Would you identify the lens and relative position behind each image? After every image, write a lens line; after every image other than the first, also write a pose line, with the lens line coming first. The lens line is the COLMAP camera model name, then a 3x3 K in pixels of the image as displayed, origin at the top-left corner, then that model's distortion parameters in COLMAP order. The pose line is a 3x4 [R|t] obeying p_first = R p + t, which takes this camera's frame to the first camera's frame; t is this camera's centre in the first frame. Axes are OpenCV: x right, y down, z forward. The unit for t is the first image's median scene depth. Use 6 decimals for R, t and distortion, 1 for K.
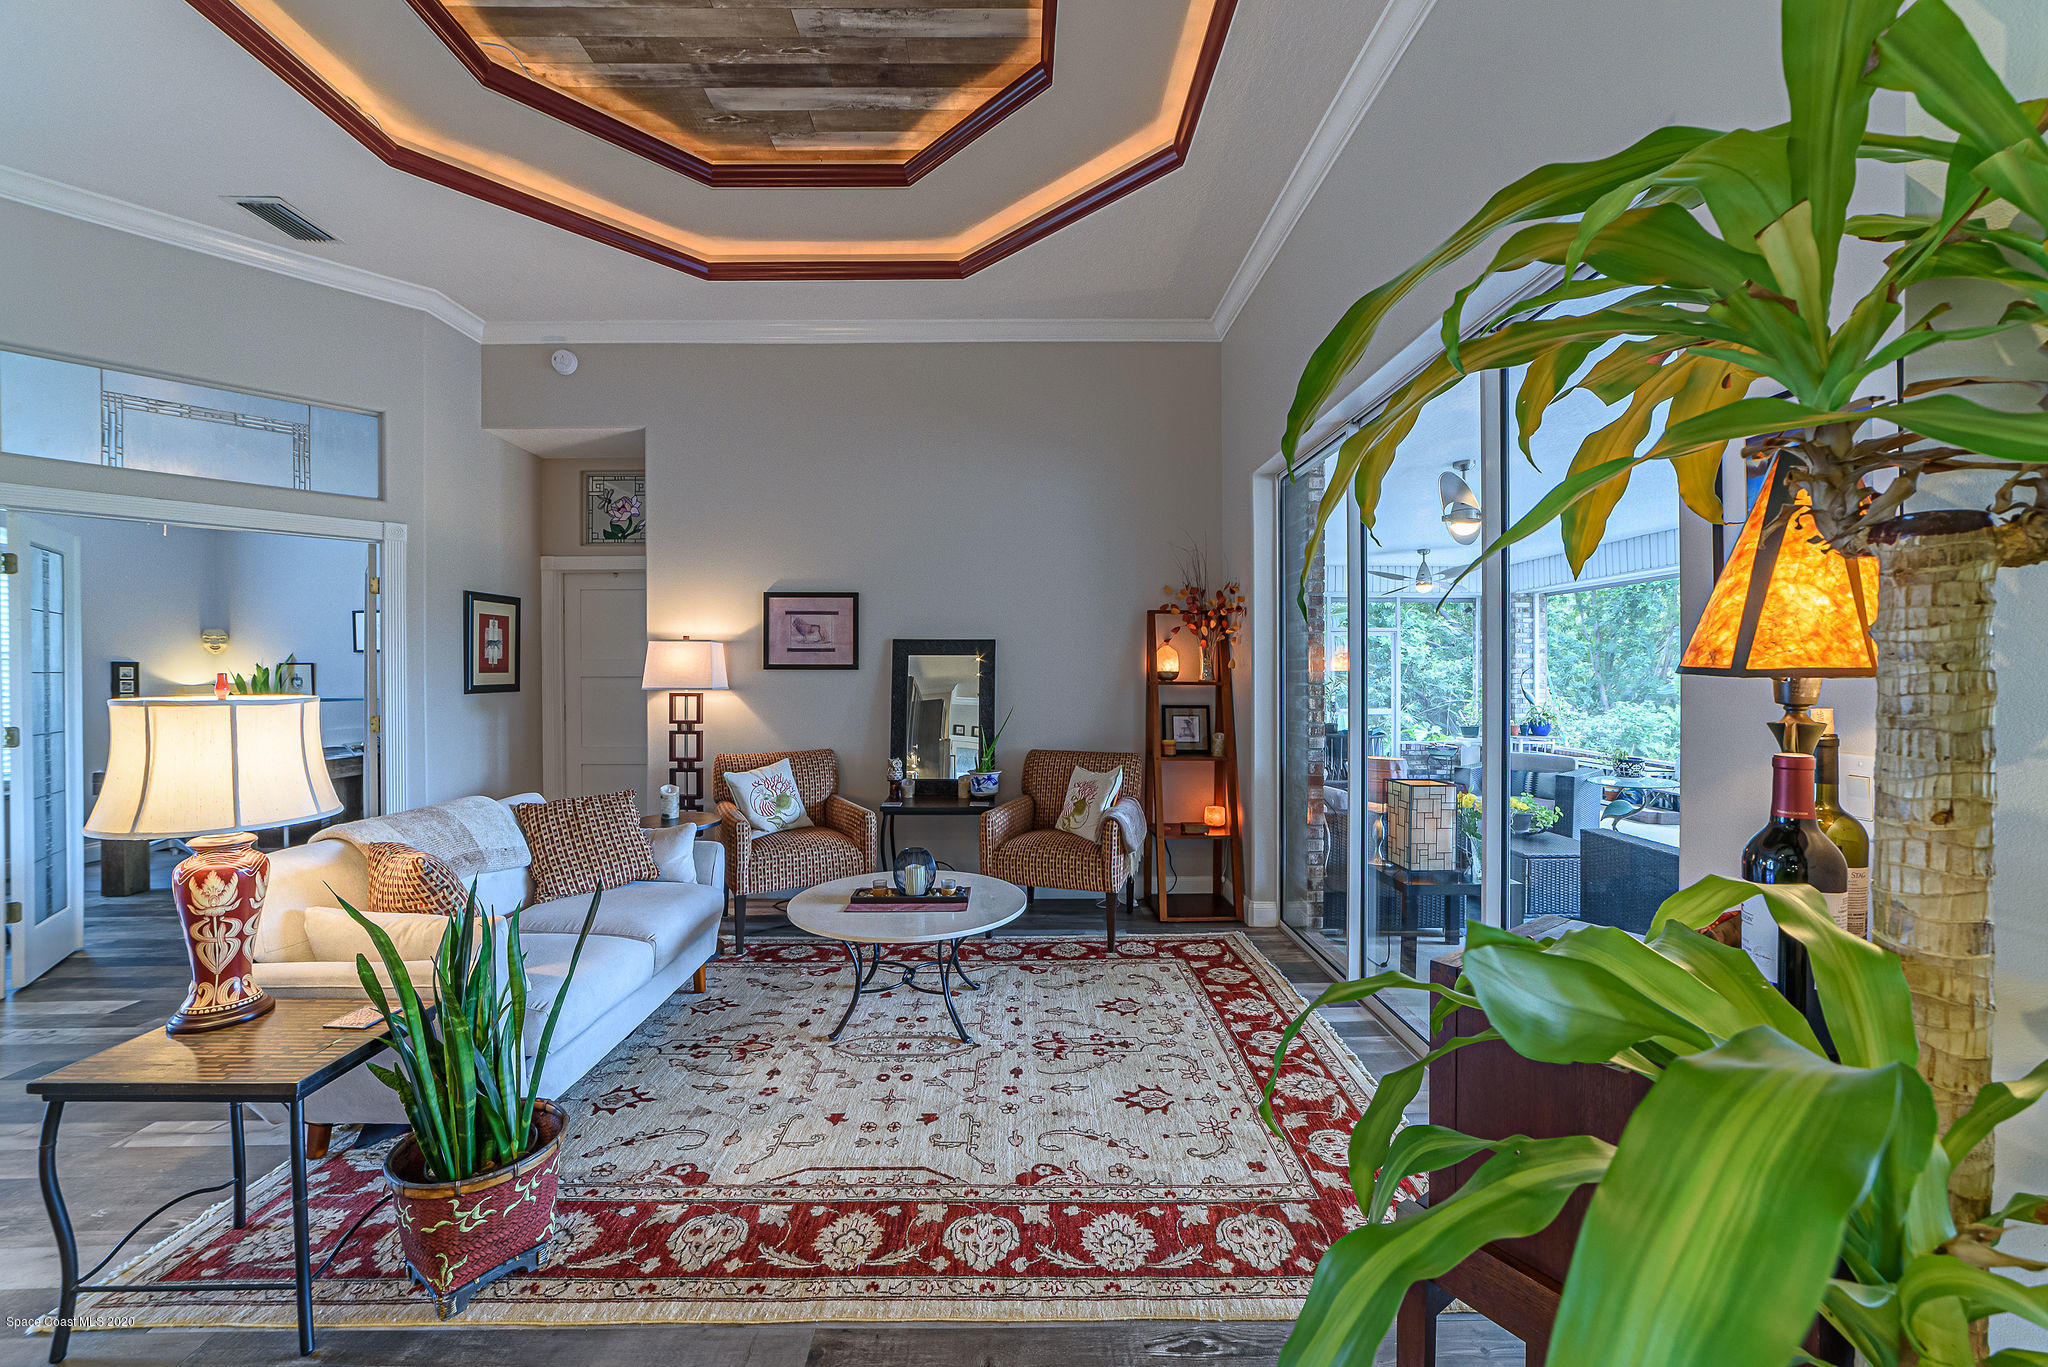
lens RADIAL K [[784.8, 0, 1020.2], [0, 784.8, 677.6], [0, 0, 1]] dist [-0.018645, 0.006193]
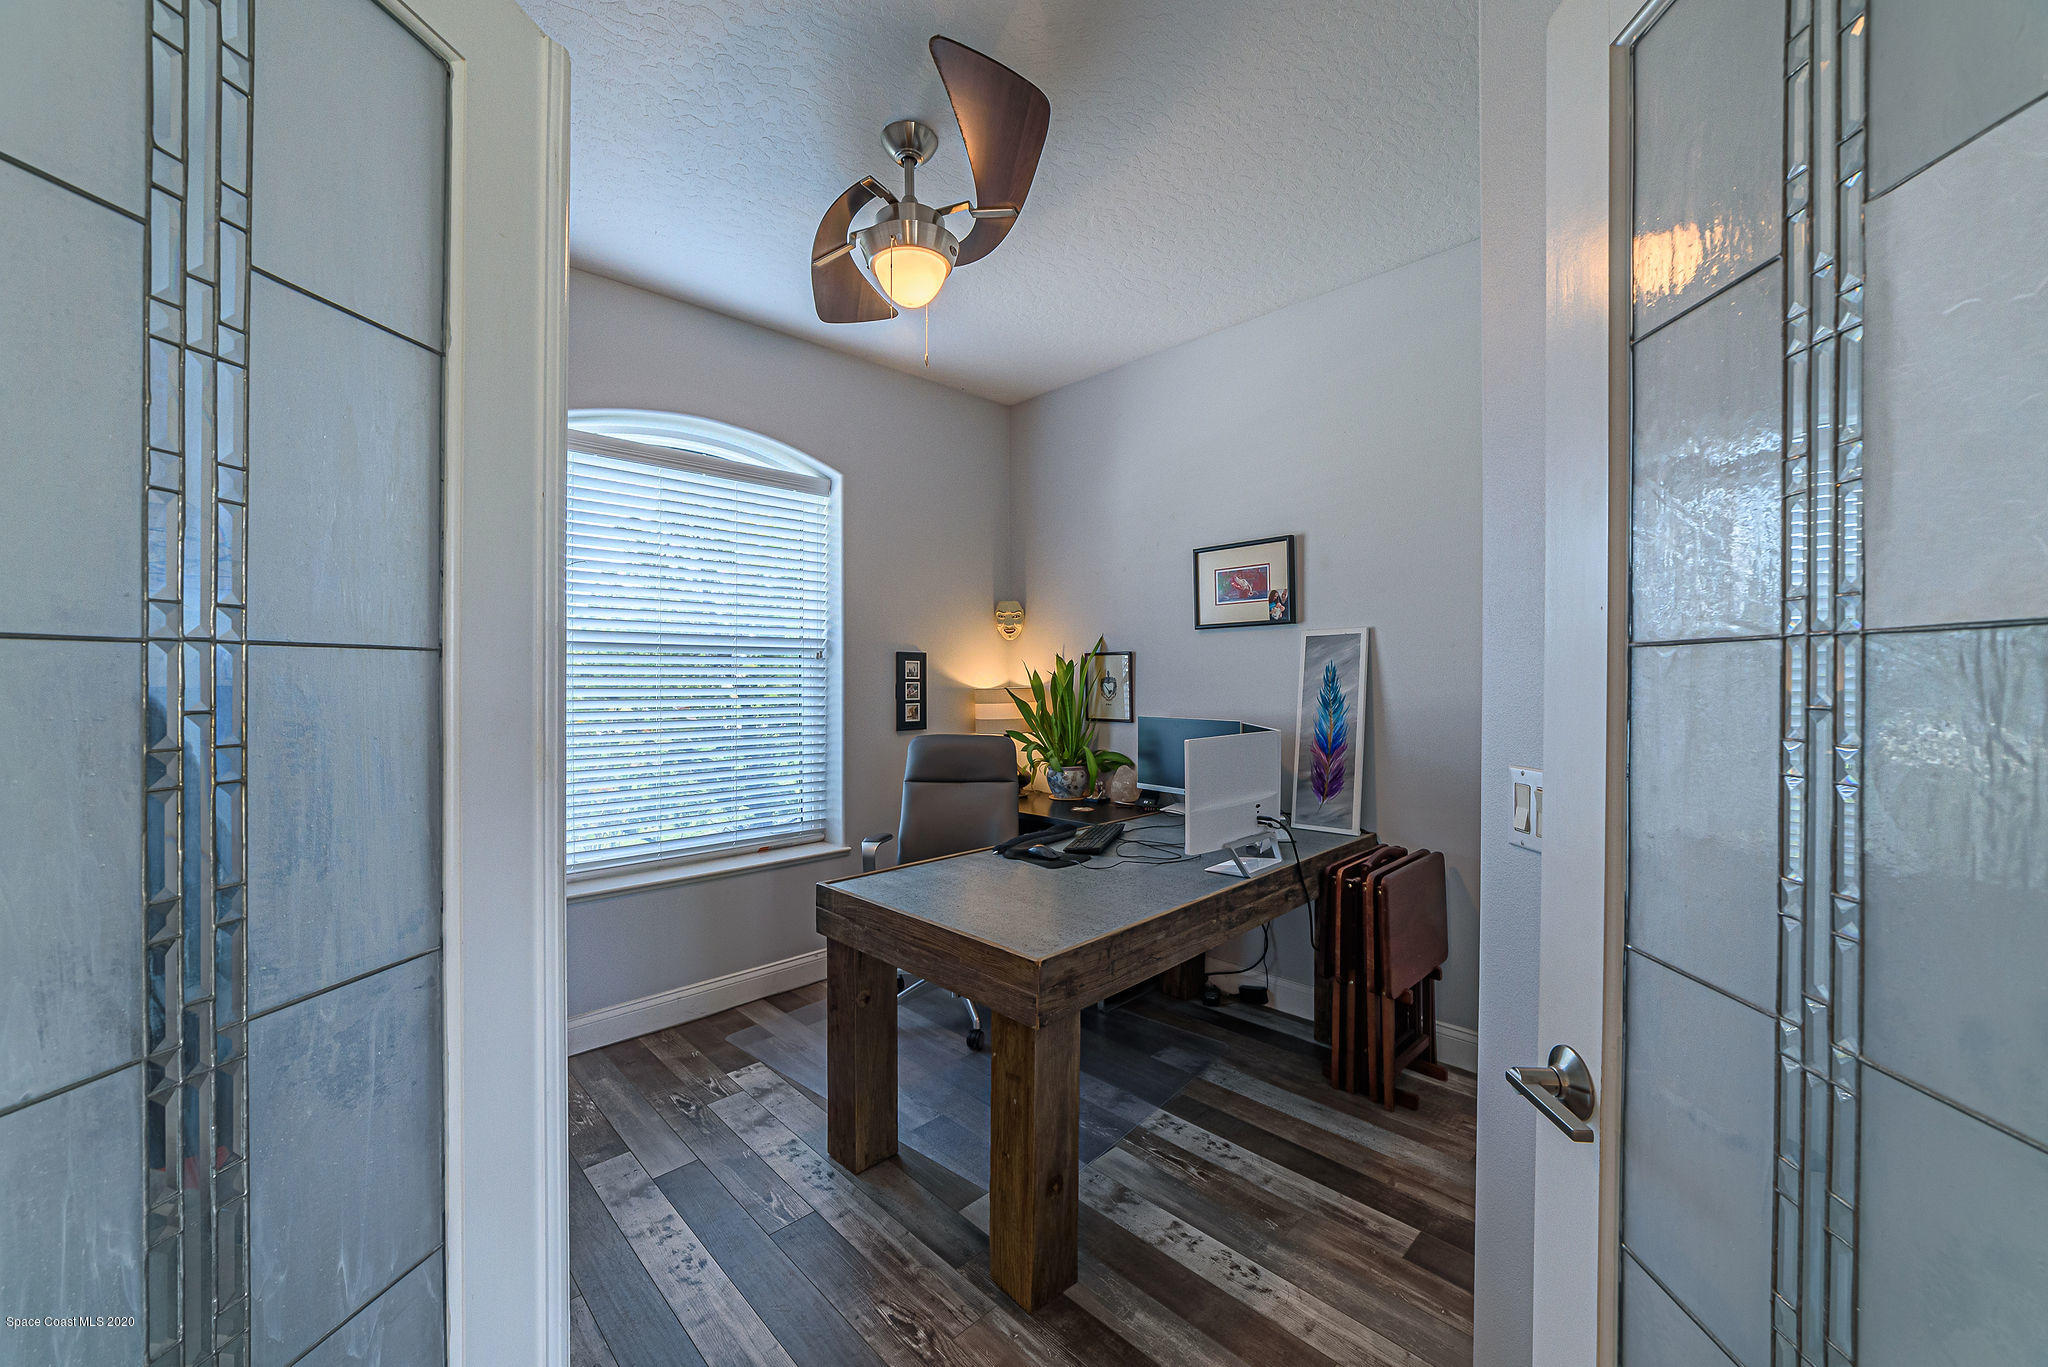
lens RADIAL K [[784.8, 0, 1025.6], [0, 784.8, 684.8], [0, 0, 1]] dist [-0.018645, 0.006193]
pose [[0.689381, 0.006336, -0.724371, -0.567011], [-0.006861, 0.999974, 0.002217, 0.004109], [0.724367, 0.003441, 0.689406, 0.568954]]
